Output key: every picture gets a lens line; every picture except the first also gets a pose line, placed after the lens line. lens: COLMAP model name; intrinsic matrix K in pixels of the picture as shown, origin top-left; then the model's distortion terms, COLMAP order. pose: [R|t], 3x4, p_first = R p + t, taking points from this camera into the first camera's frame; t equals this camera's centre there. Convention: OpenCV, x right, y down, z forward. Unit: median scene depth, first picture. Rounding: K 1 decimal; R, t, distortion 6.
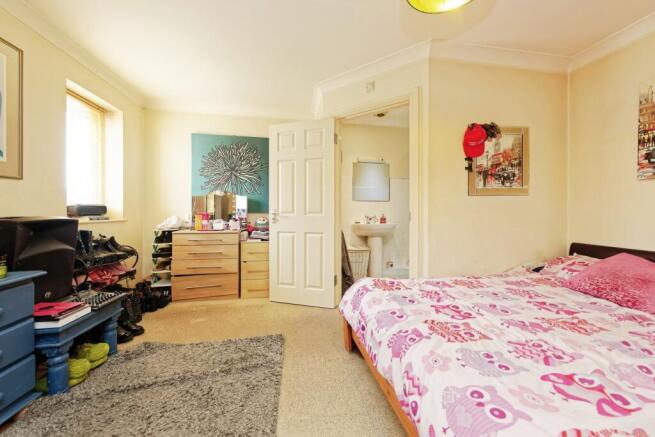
lens RADIAL K [[233.8, 0, 339.5], [0, 233.8, 210.3], [0, 0, 1]] dist [0.011744, -0.000272]
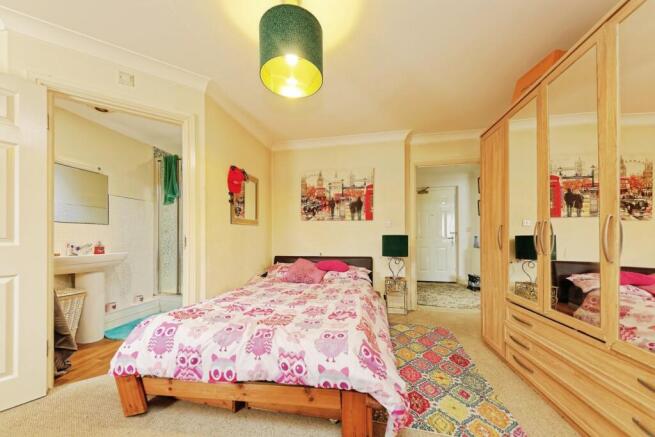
lens RADIAL K [[225.9, 0, 314.7], [0, 225.9, 236.1], [0, 0, 1]] dist [0.010761, -0.000006]
pose [[0.405983, 0.000858, 0.913880, -0.347159], [0.004464, 0.999986, -0.002922, 0.006614], [-0.913870, 0.005265, 0.405973, 0.125930]]
